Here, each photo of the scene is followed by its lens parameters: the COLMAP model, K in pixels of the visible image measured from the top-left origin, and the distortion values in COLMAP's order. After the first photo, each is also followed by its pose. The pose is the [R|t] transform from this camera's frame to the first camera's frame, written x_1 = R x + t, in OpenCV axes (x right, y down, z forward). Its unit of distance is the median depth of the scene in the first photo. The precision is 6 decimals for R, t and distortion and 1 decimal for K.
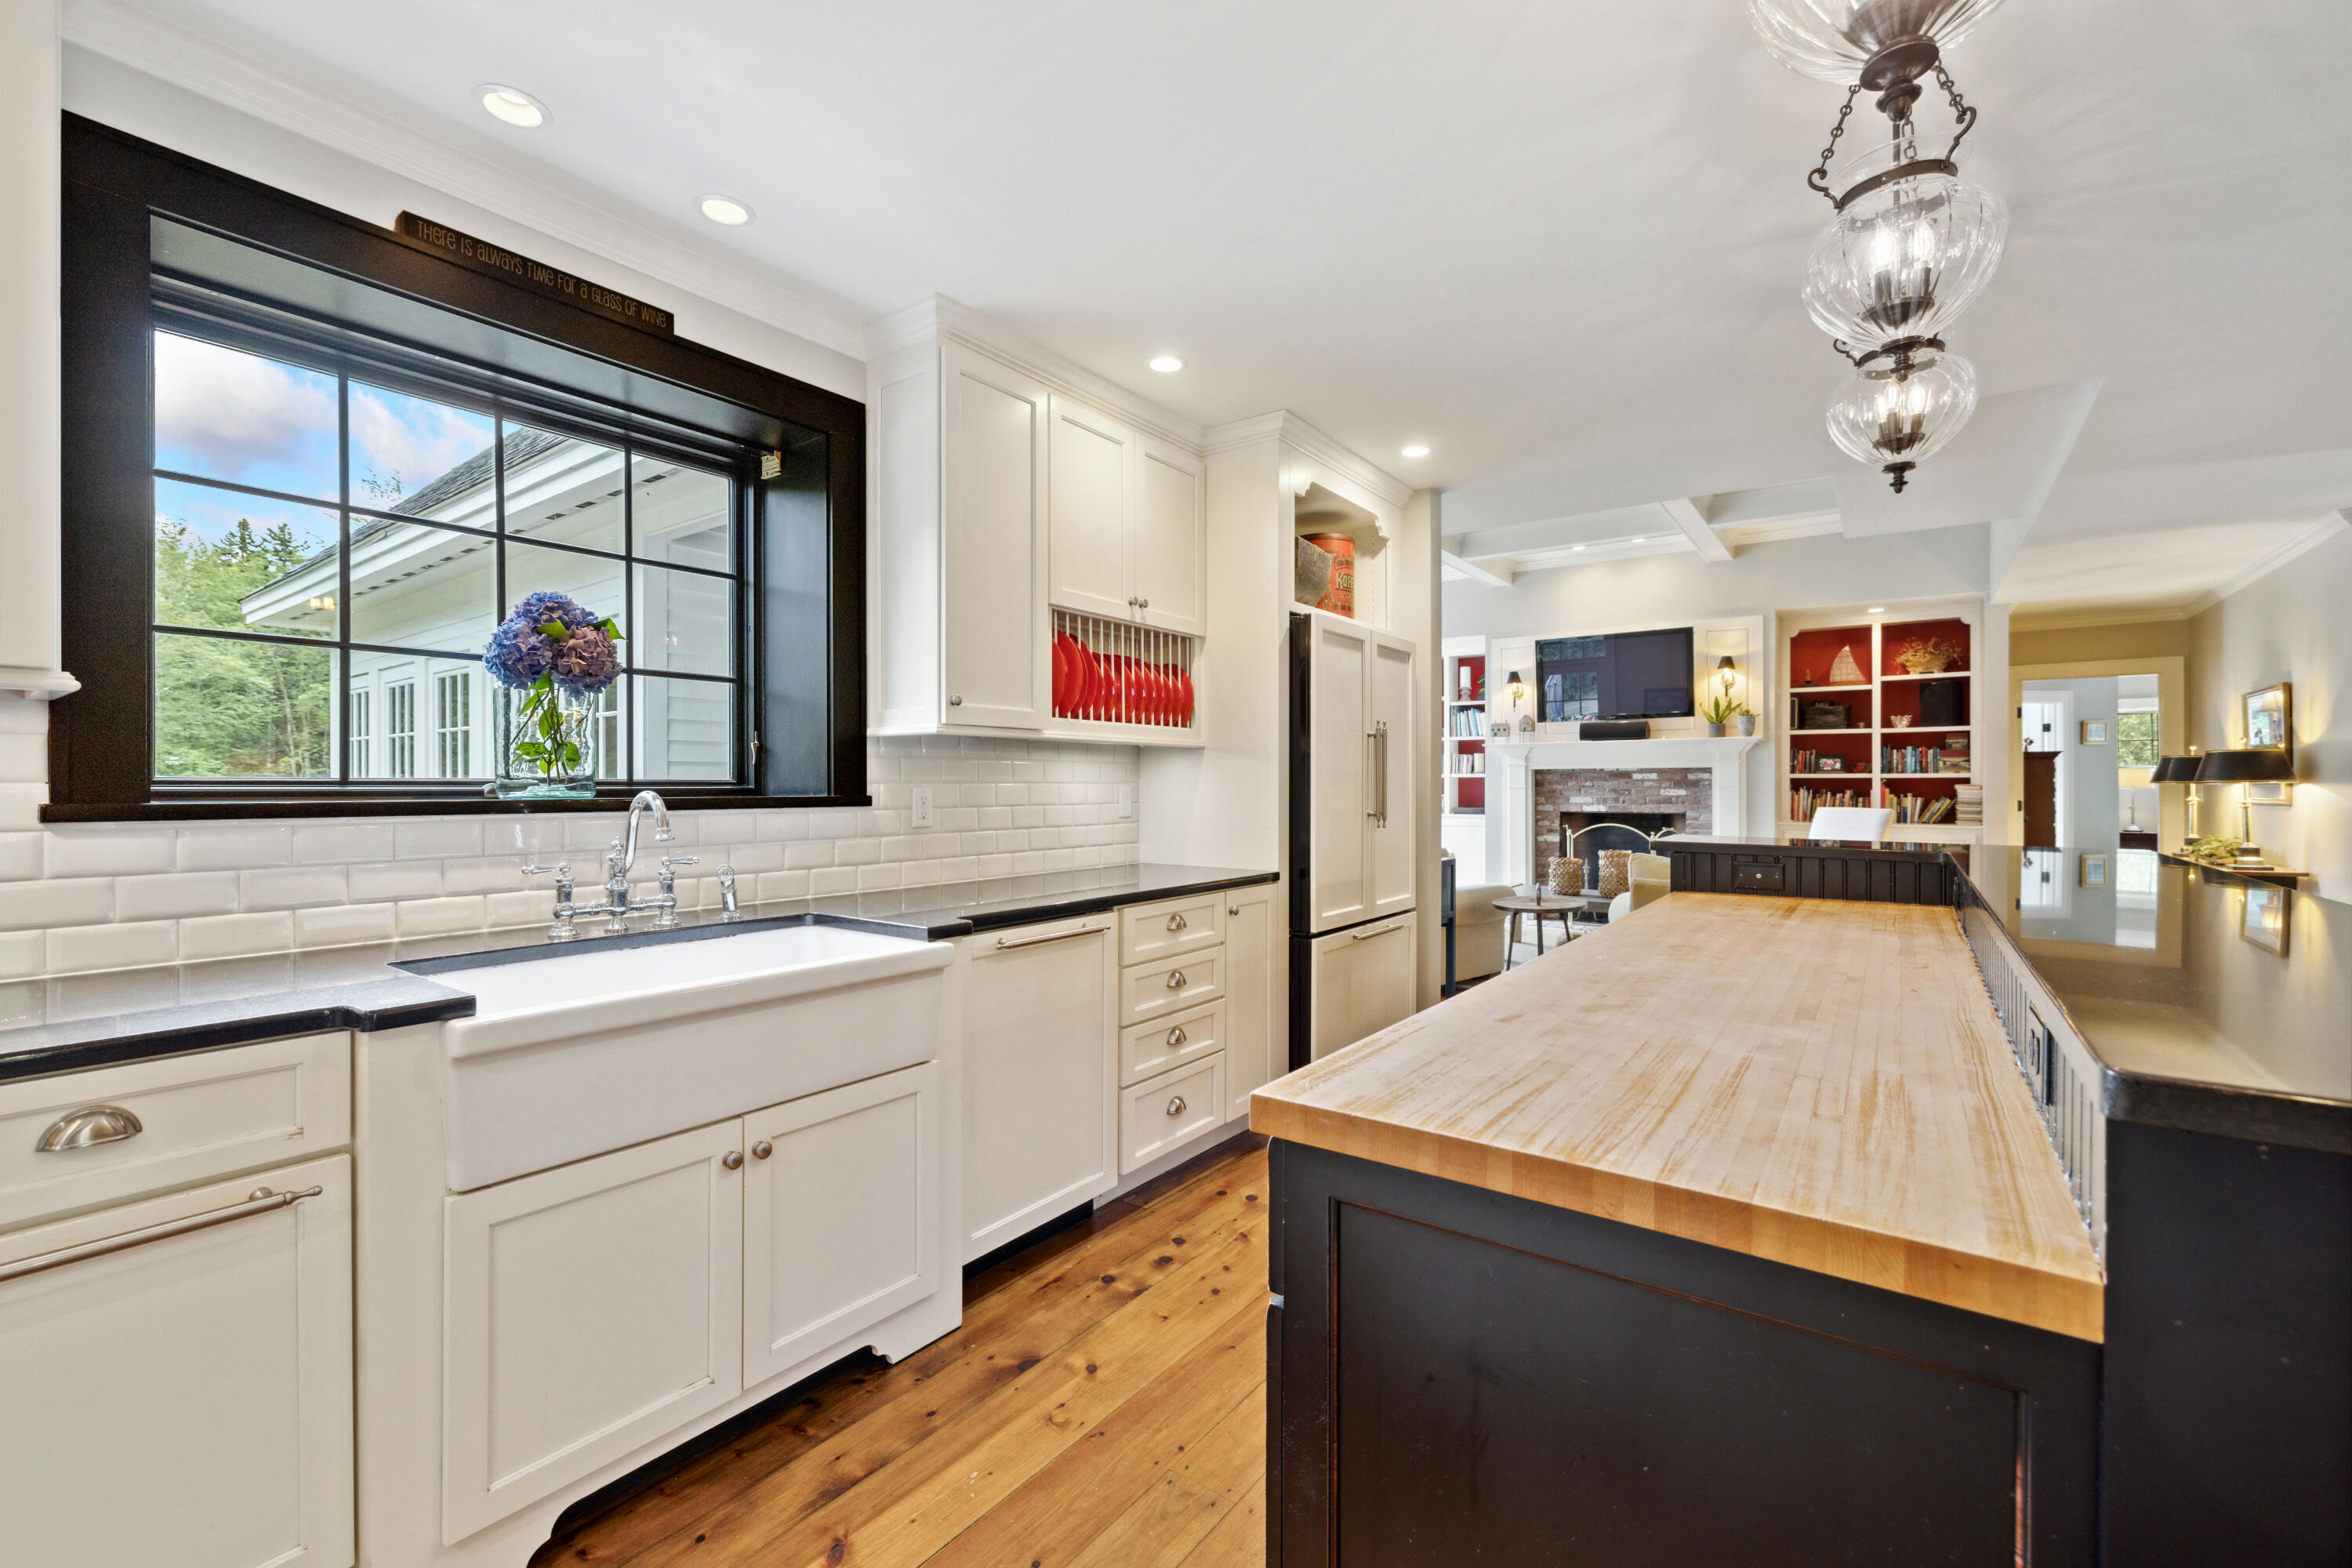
lens RADIAL K [[974.4, 0, 1176.0], [0, 974.4, 784.0], [0, 0, 1]] dist [-0.000977, -0.000423]
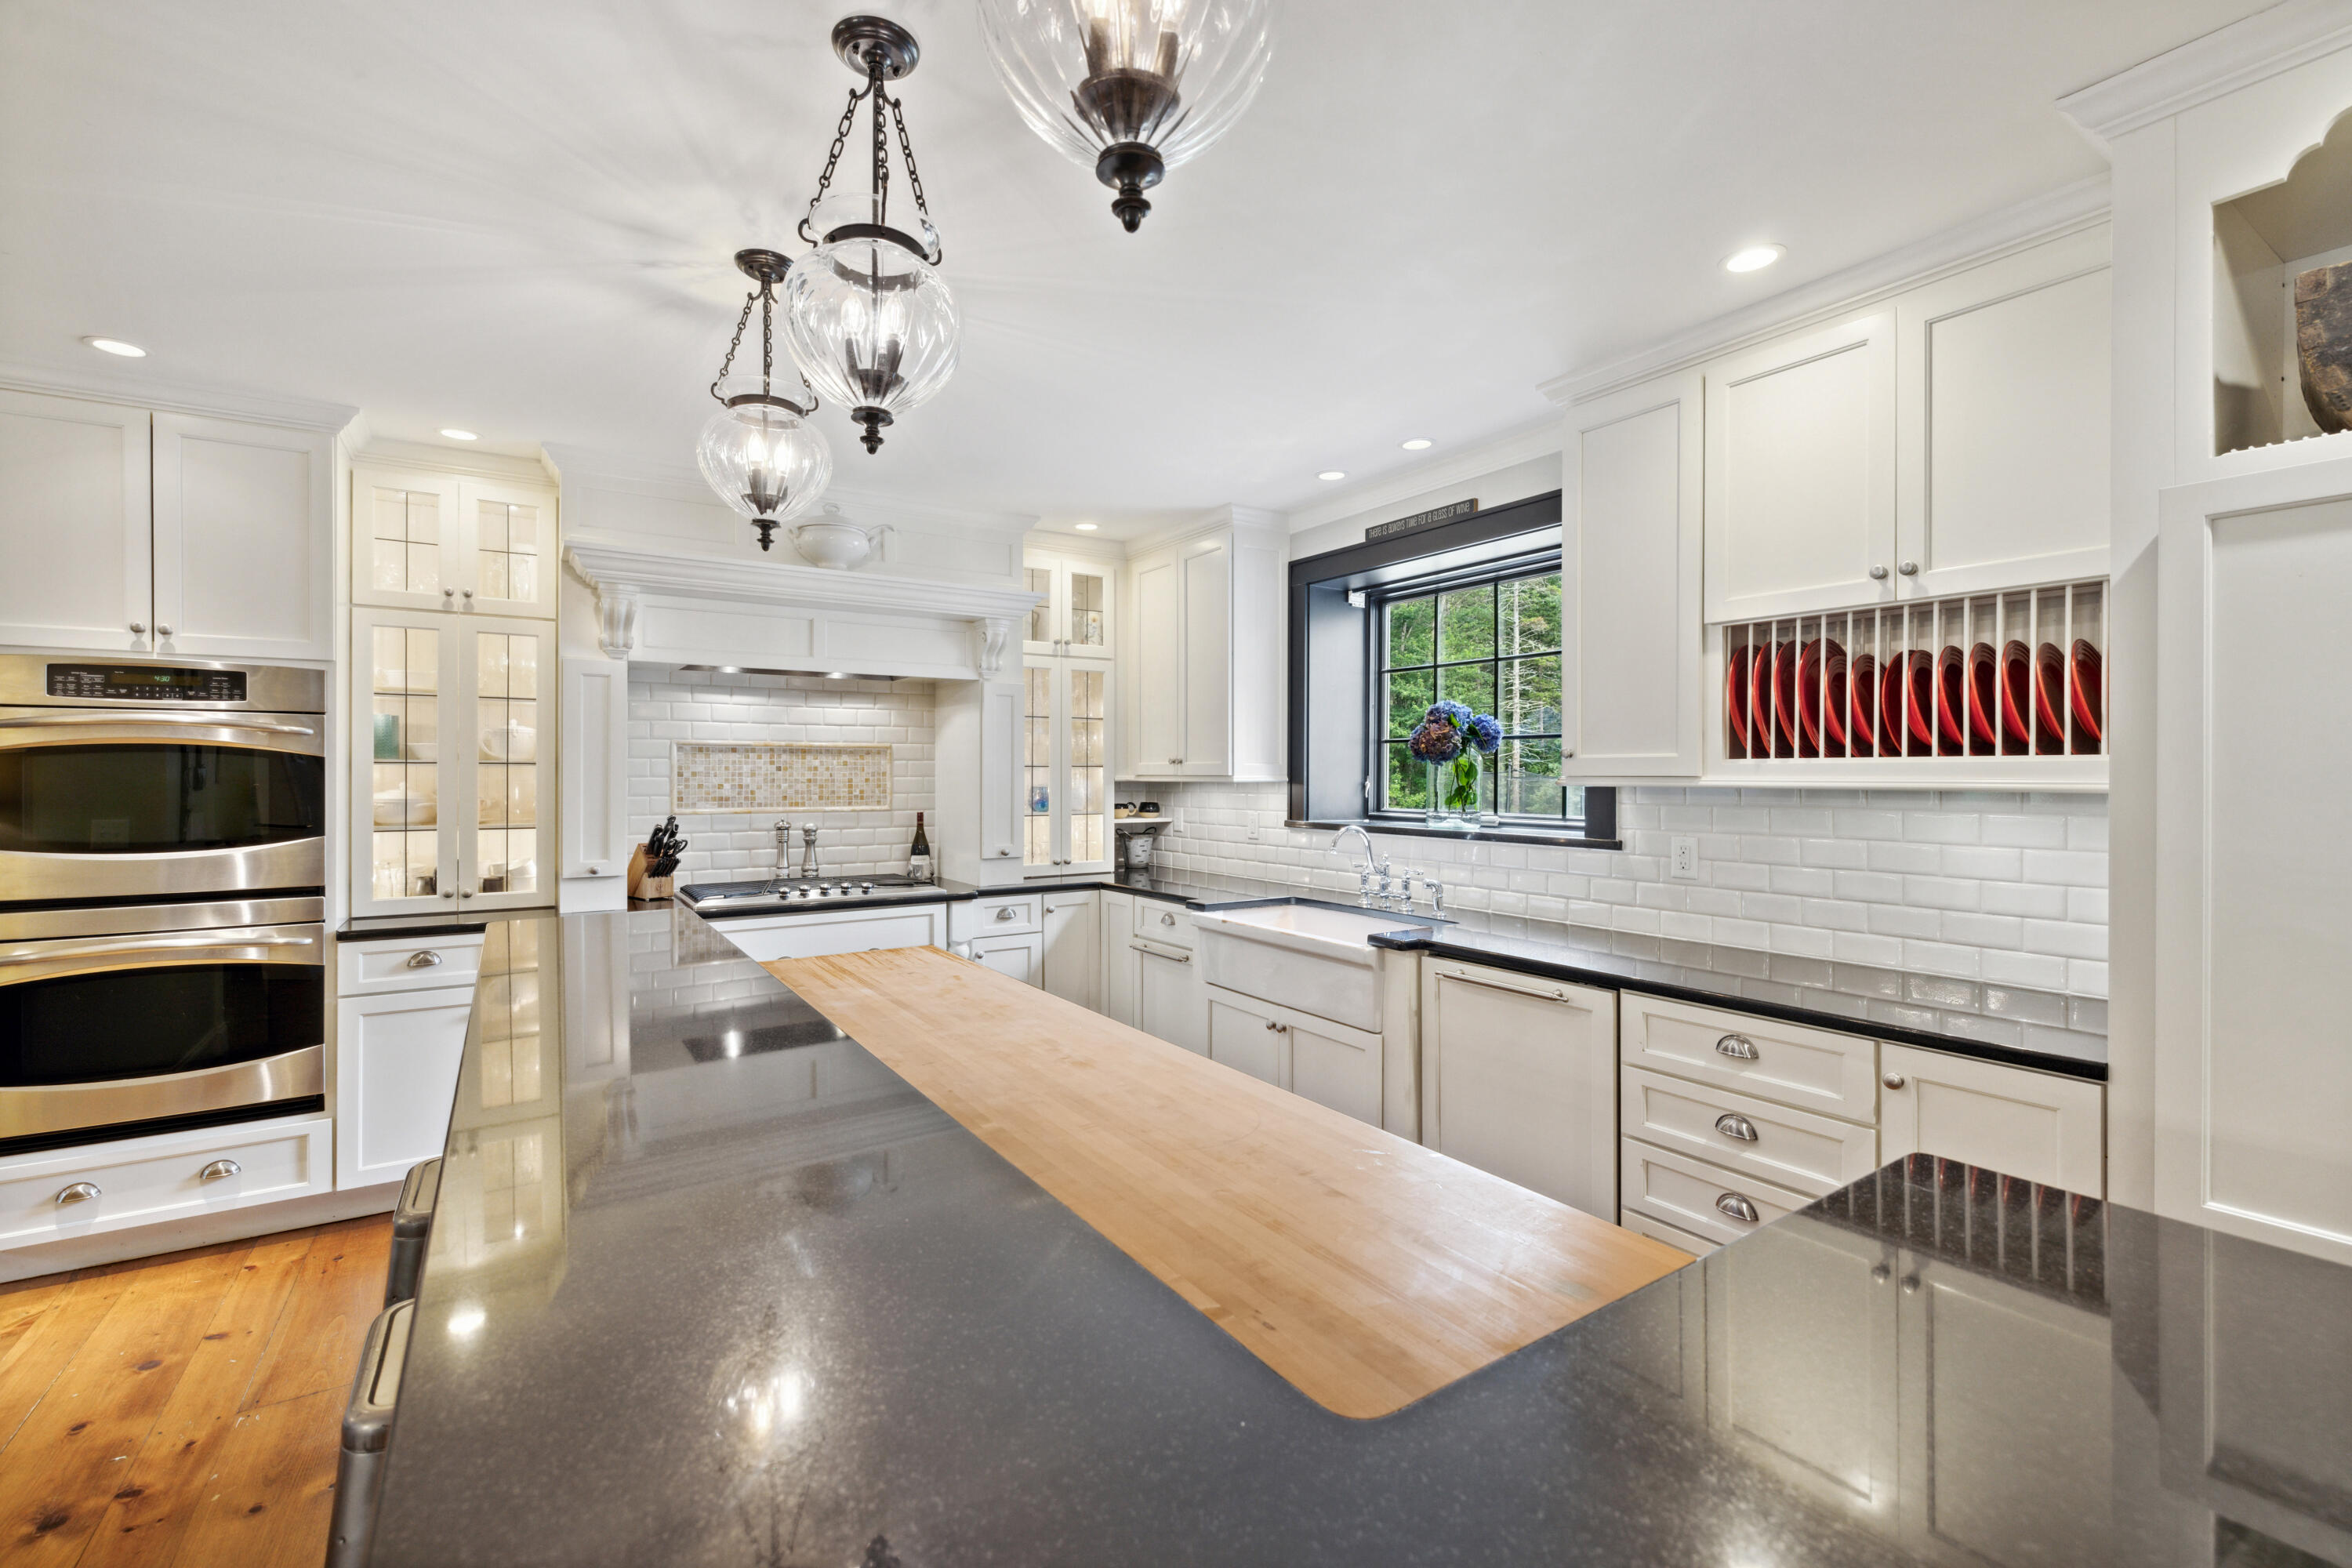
lens RADIAL K [[1007.3, 0, 1166.3], [0, 1007.3, 774.0], [0, 0, 1]] dist [-0.001396, -0.000138]
pose [[-0.344061, 0.004017, -0.938939, 0.705243], [-0.000584, 0.999990, 0.004492, -0.051711], [0.938947, 0.002094, -0.344055, 0.725307]]
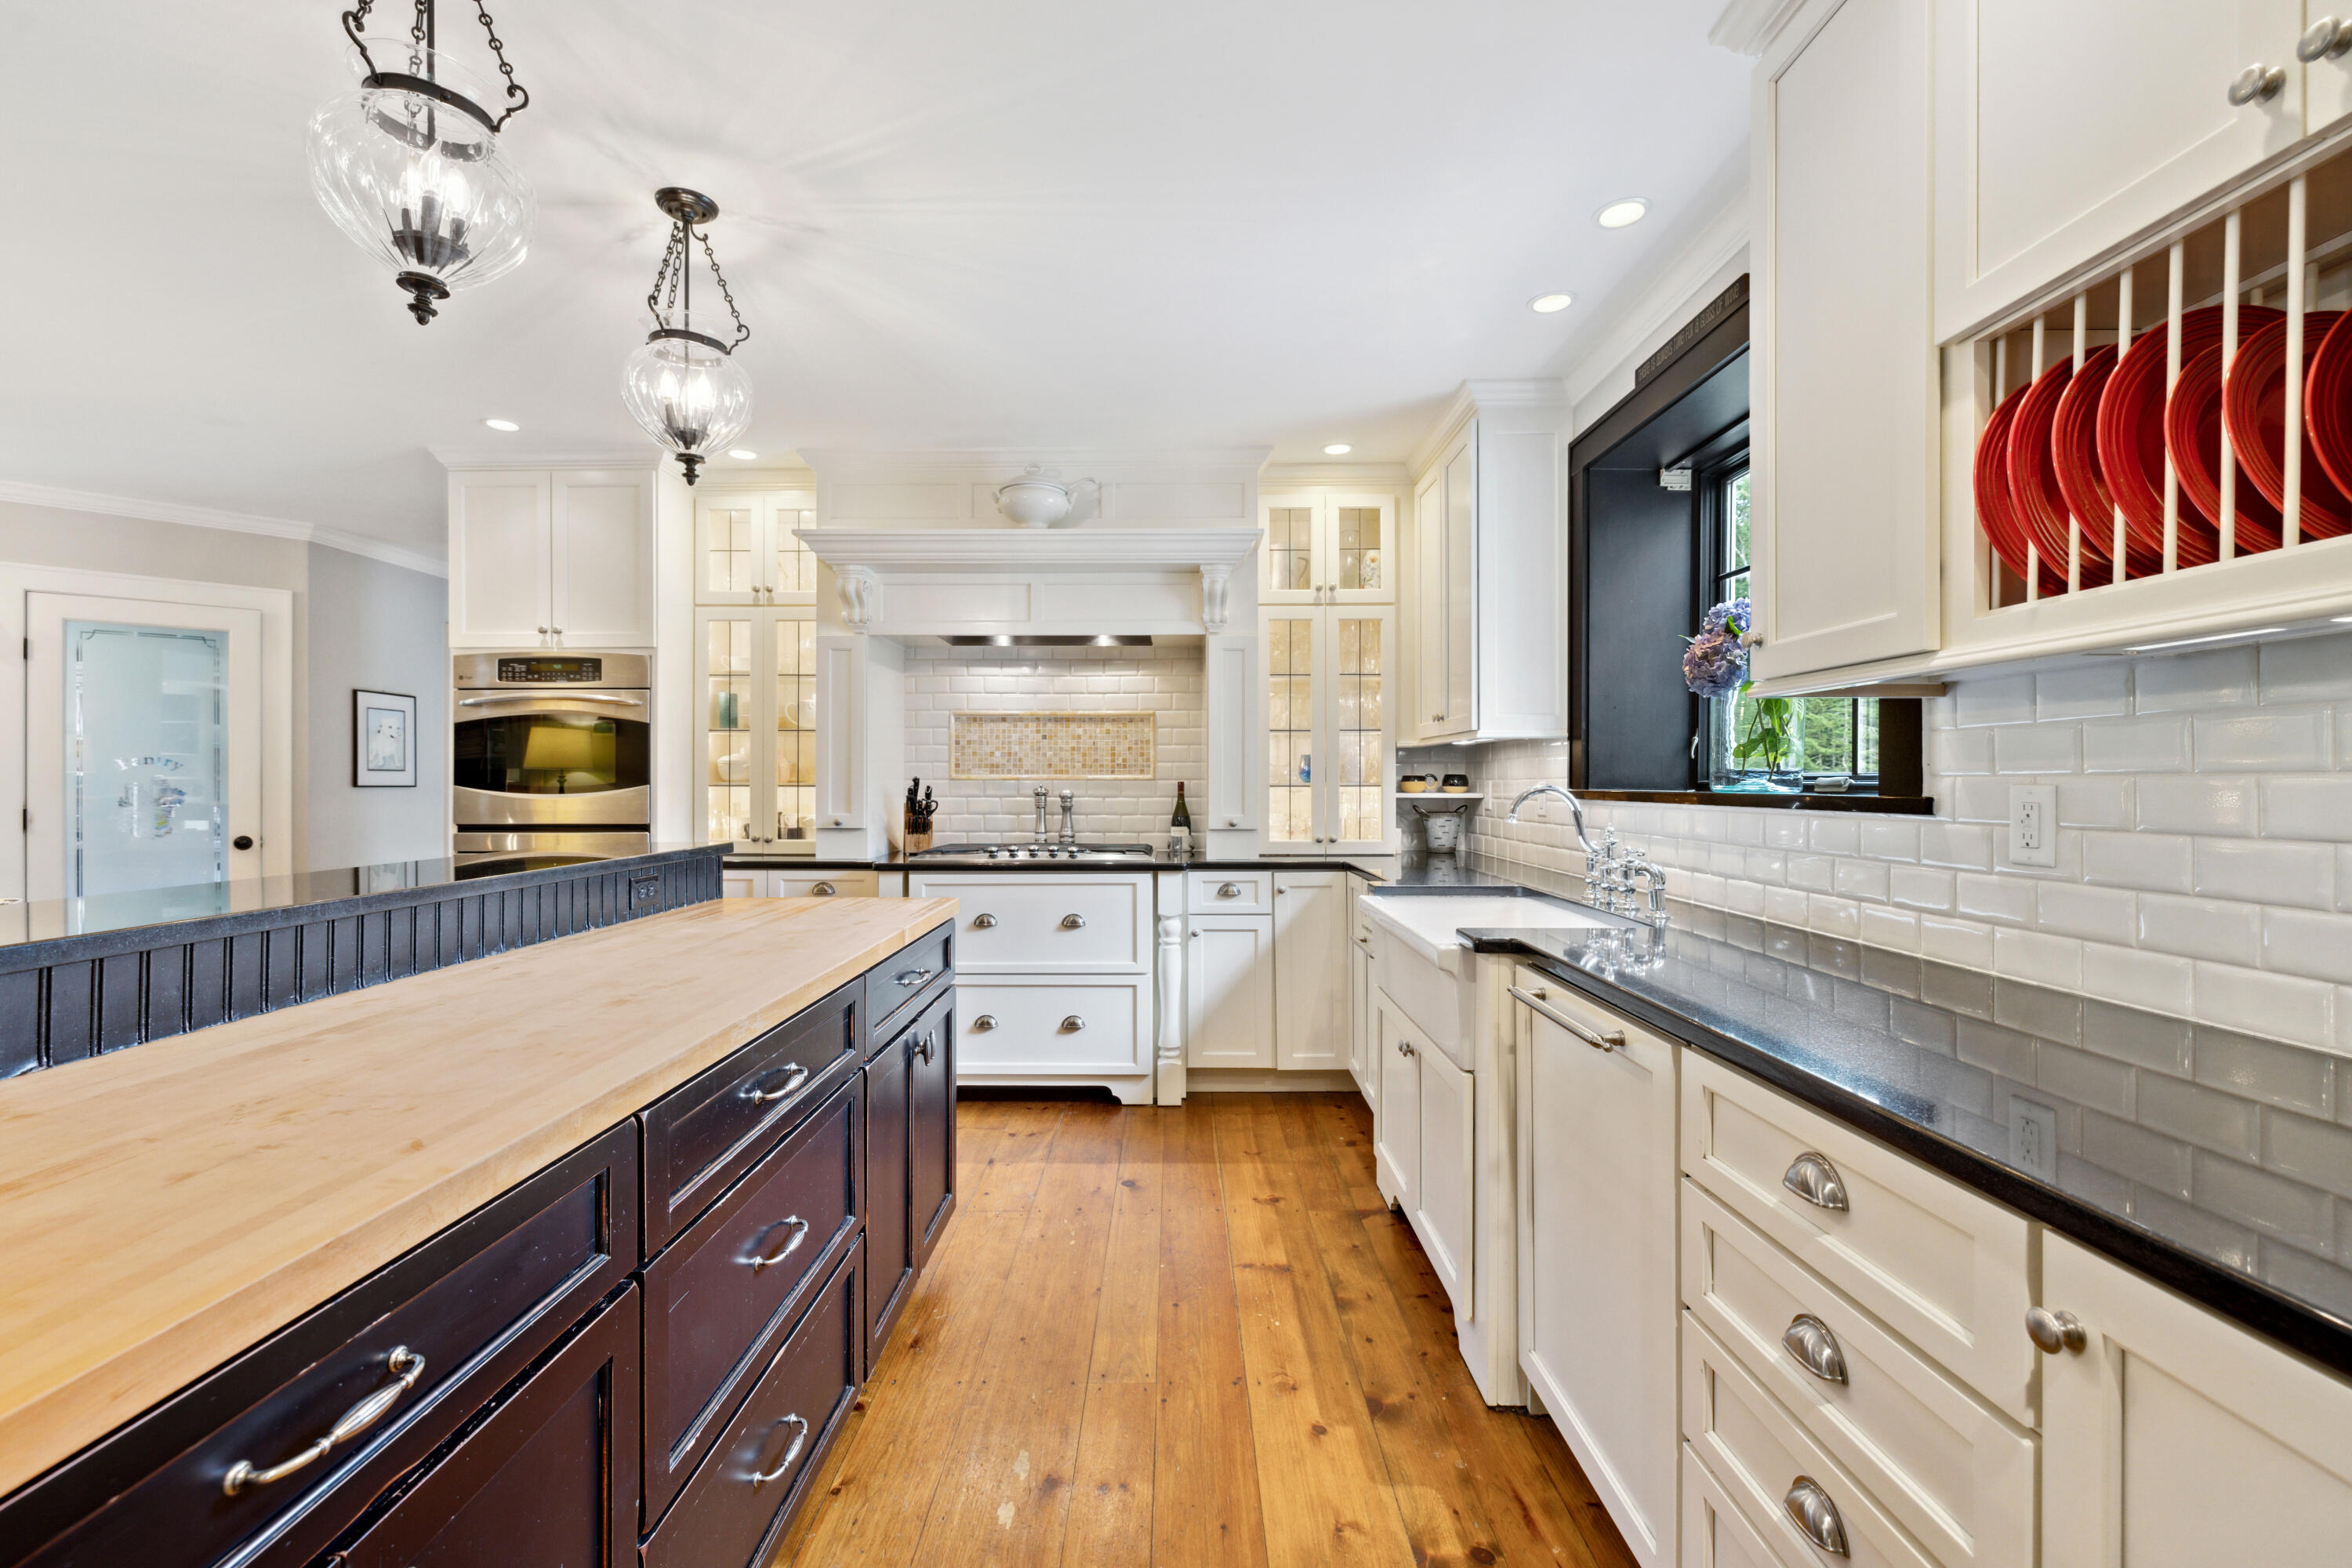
lens RADIAL K [[1007.3, 0, 1166.3], [0, 1007.3, 774.0], [0, 0, 1]] dist [-0.001396, -0.000138]
pose [[-0.808437, -0.000717, -0.588583, 0.333941], [0.002108, 0.999989, -0.004113, -0.000449], [0.588579, -0.004566, -0.808427, 0.970611]]
